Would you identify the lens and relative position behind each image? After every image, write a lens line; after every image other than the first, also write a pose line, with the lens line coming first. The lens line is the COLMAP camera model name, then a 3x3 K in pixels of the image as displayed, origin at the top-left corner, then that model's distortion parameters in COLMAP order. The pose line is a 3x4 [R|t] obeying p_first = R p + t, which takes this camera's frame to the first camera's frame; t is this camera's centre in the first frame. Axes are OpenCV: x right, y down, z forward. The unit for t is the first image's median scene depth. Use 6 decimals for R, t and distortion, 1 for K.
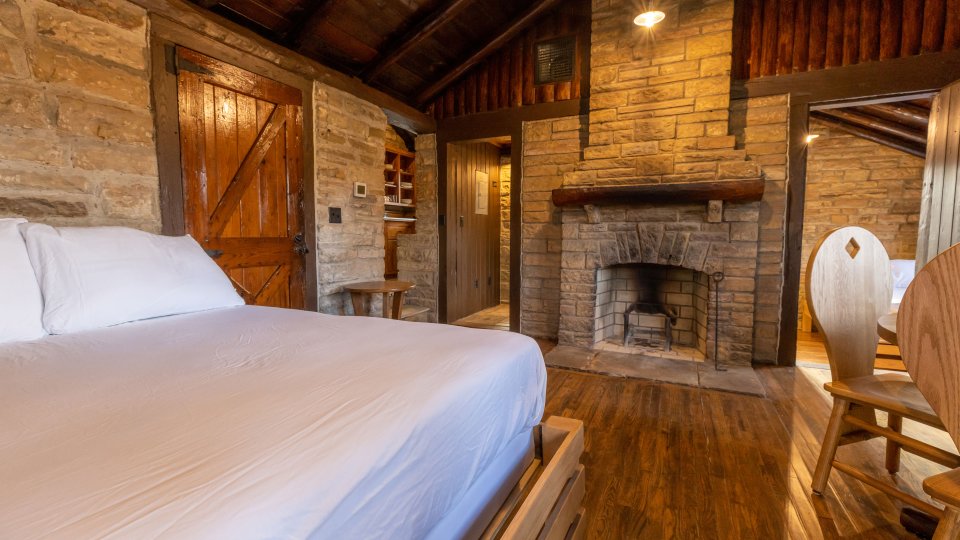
lens RADIAL K [[426.6, 0, 480.0], [0, 426.6, 270.0], [0, 0, 1]] dist [0.002286, 0.000179]
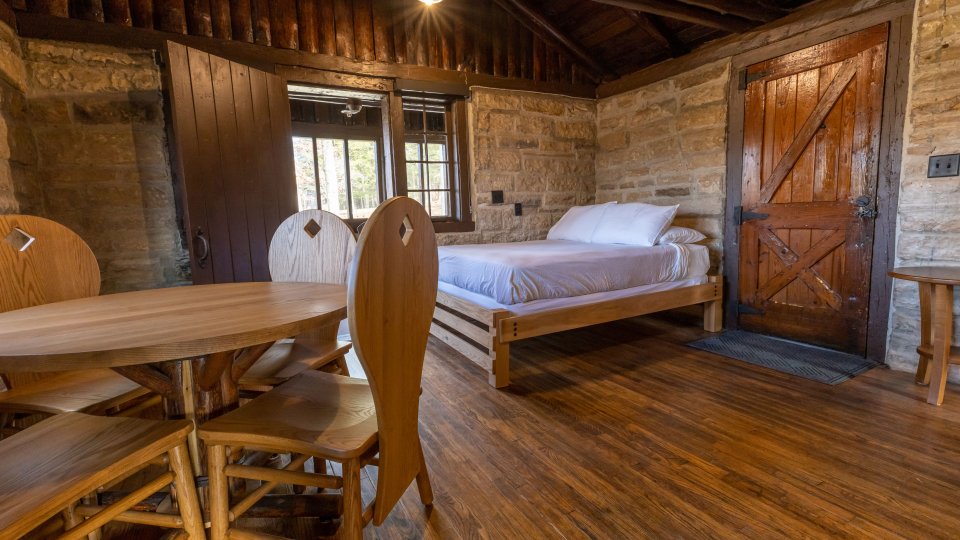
lens RADIAL K [[426.6, 0, 480.0], [0, 426.6, 270.0], [0, 0, 1]] dist [0.002286, 0.000179]
pose [[-0.585466, 0.125597, -0.800909, 1.049997], [-0.029290, 0.984004, 0.175722, -0.089892], [0.810168, 0.126338, -0.572422, 1.205526]]
